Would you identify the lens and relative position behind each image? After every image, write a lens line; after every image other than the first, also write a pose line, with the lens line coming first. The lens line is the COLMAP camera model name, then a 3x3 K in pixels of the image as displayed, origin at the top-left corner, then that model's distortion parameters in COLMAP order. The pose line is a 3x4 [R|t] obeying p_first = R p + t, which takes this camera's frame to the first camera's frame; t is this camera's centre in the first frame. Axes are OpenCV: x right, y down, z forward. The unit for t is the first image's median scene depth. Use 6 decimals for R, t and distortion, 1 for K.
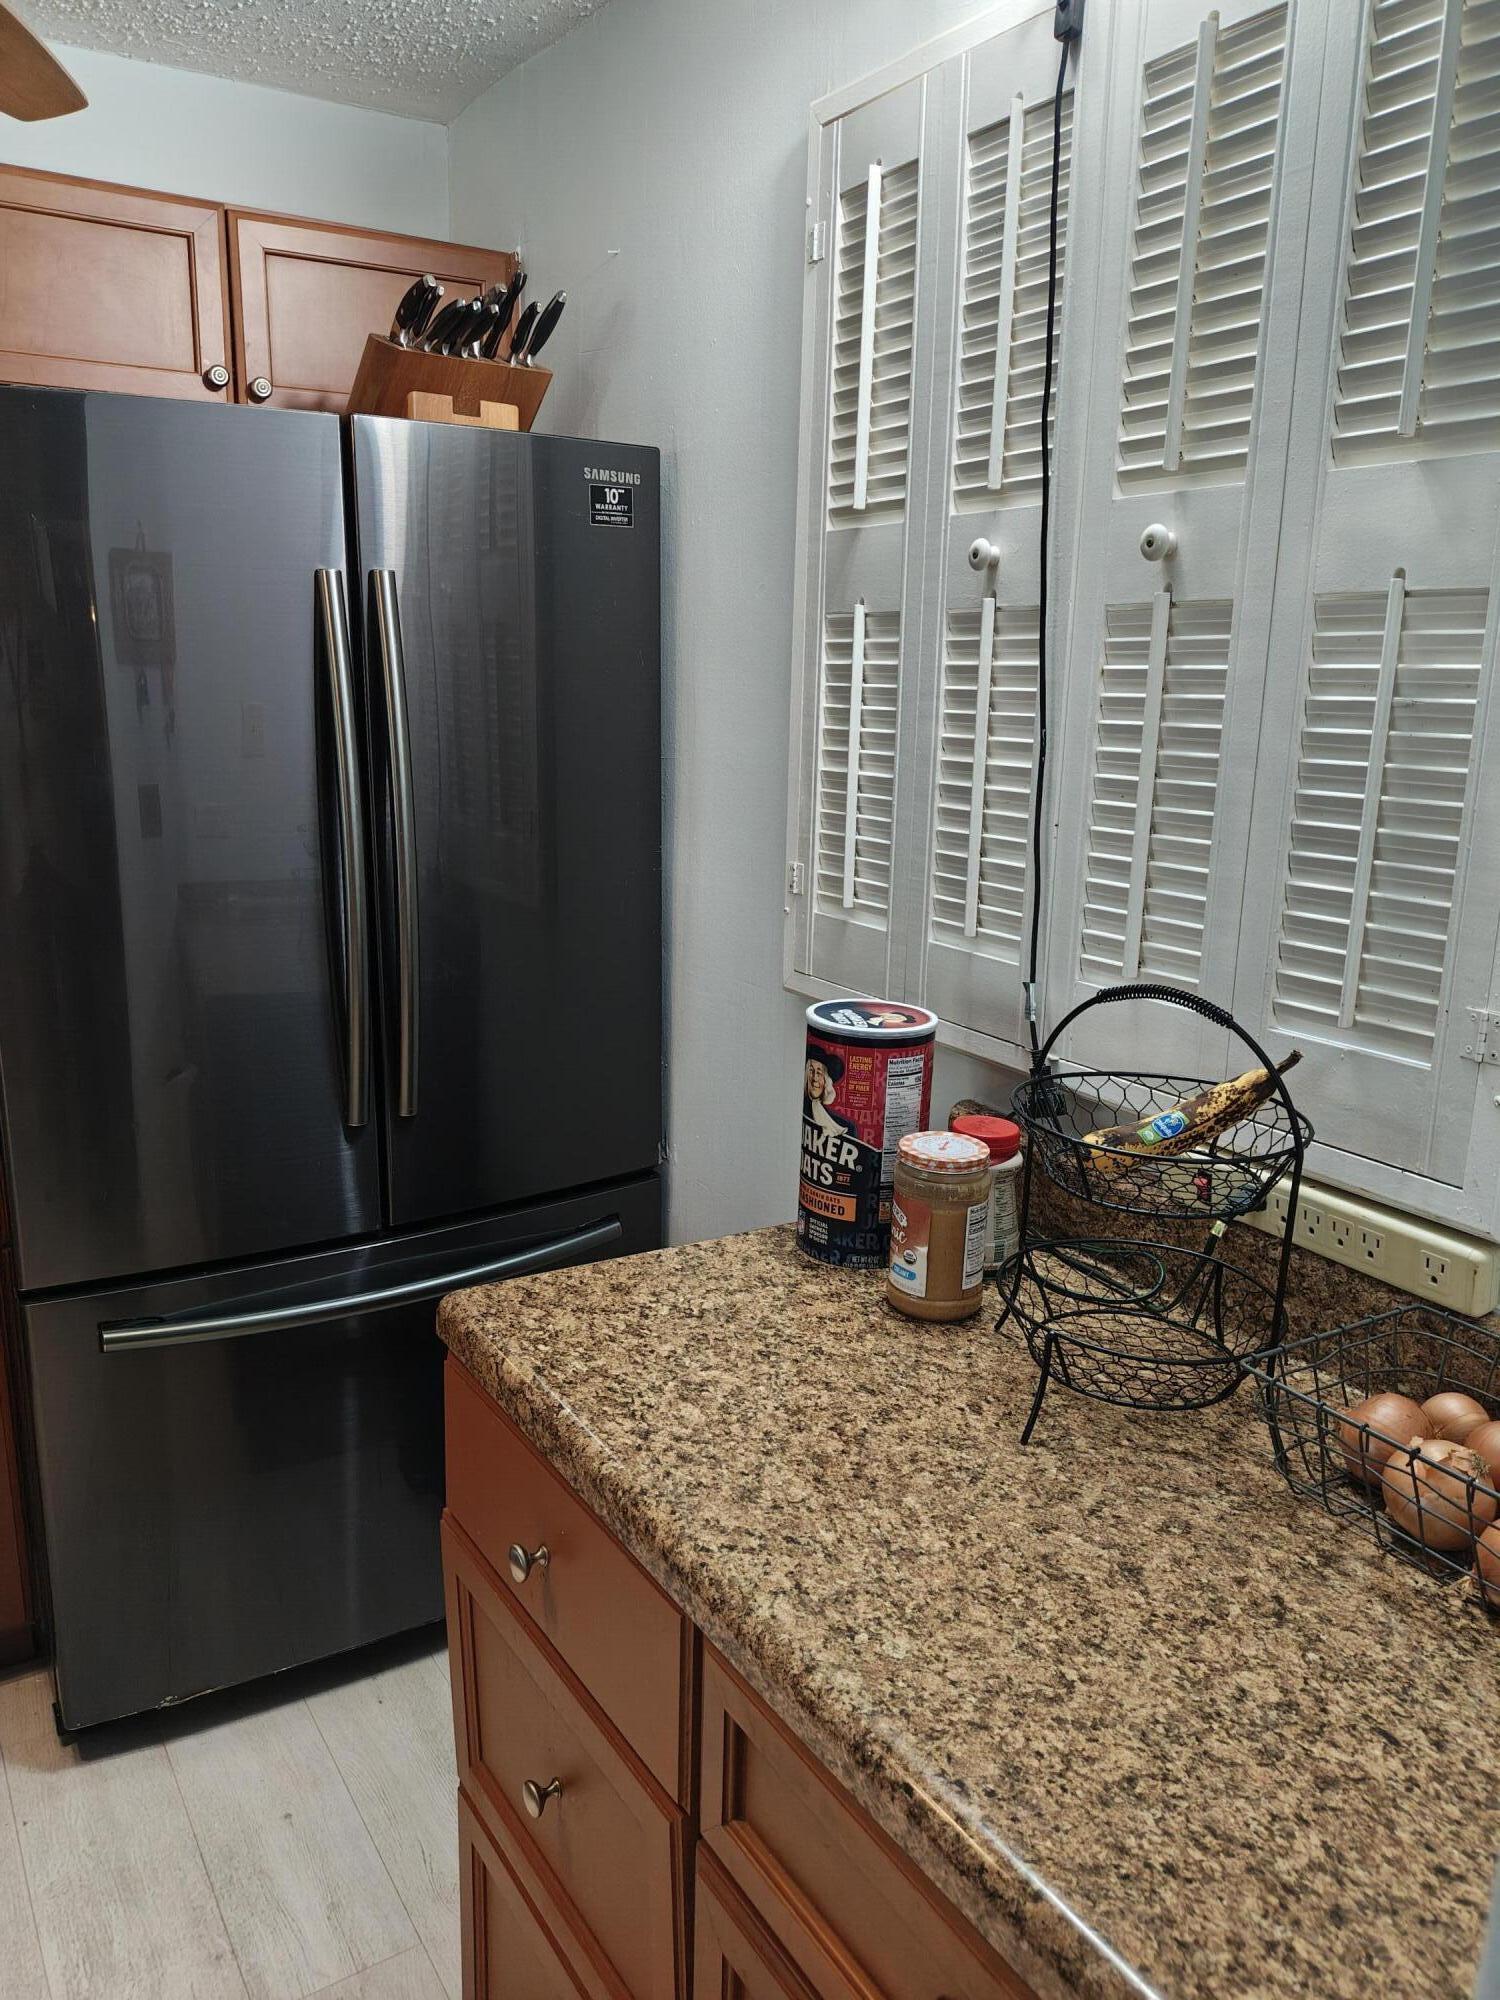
lens RADIAL K [[1490.1, 0, 750.0], [0, 1490.1, 988.9], [0, 0, 1]] dist [0.078908, -0.080570]
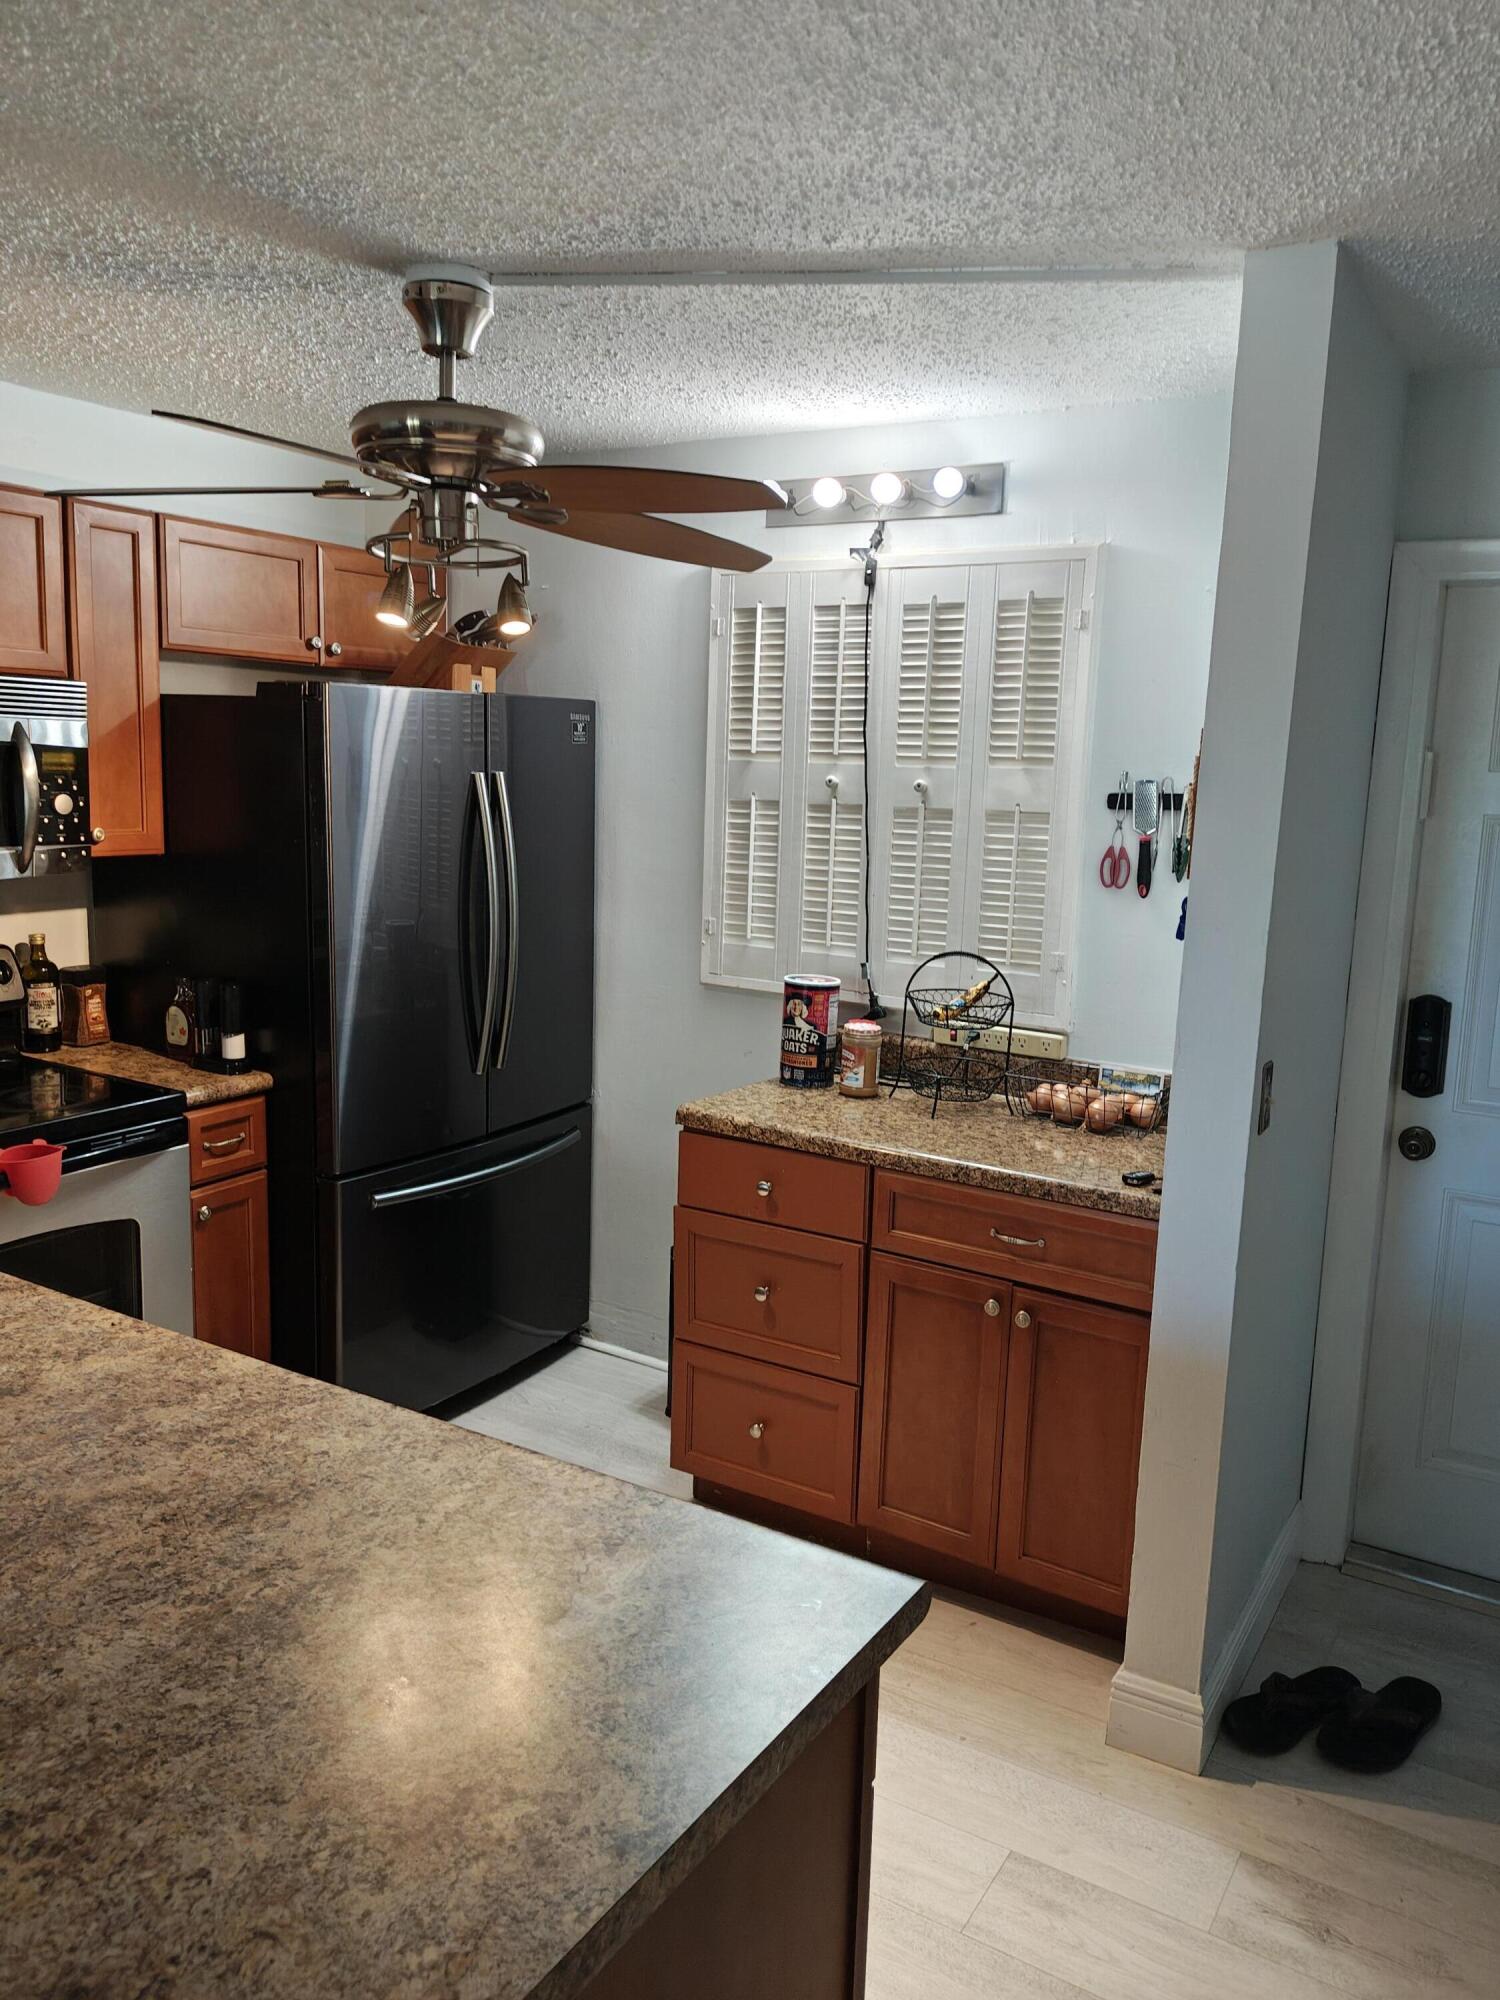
lens RADIAL K [[1490.1, 0, 804.6], [0, 1490.1, 1004.9], [0, 0, 1]] dist [0.078908, -0.080570]
pose [[0.881579, -0.057371, 0.468537, -1.024729], [0.078346, 0.996603, -0.025381, 0.116230], [-0.465489, 0.059083, 0.883079, -1.039832]]
